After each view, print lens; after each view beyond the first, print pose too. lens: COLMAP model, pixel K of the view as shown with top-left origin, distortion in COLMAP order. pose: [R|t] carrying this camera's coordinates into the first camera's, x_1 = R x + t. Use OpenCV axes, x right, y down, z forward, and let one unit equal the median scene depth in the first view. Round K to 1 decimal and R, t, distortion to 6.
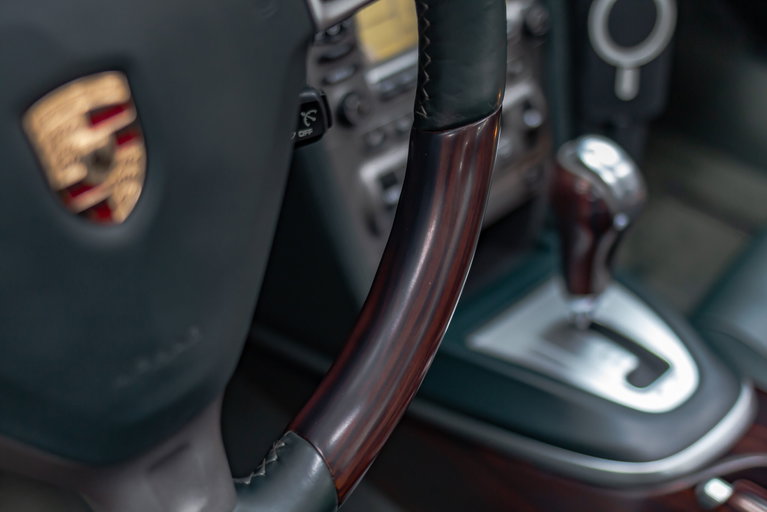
lens RADIAL K [[1233.4, 0, 380.8], [0, 1233.4, 253.1], [0, 0, 1]] dist [-0.016932, 0.000000]
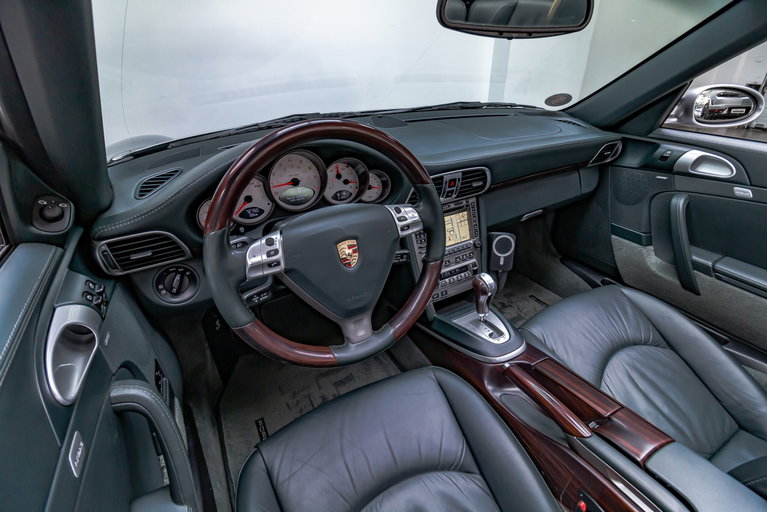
lens RADIAL K [[360.4, 0, 382.7], [0, 360.4, 252.7], [0, 0, 1]] dist [-0.010673, -0.001770]
pose [[0.961983, 0.086784, -0.258955, 0.149800], [-0.128680, 0.980356, -0.149478, 0.061948], [0.240896, 0.177118, 0.954253, -0.211477]]
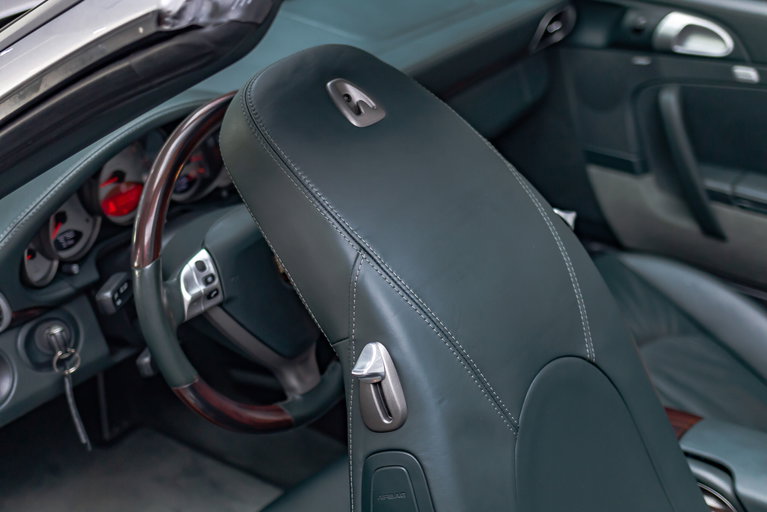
lens RADIAL K [[1233.4, 0, 383.9], [0, 1233.4, 257.6], [0, 0, 1]] dist [-0.016932, 0.000000]
pose [[0.985244, -0.118510, 0.123489, -0.205049], [0.139436, 0.974179, -0.177576, 0.307568], [-0.099256, 0.192175, 0.976328, -1.371532]]
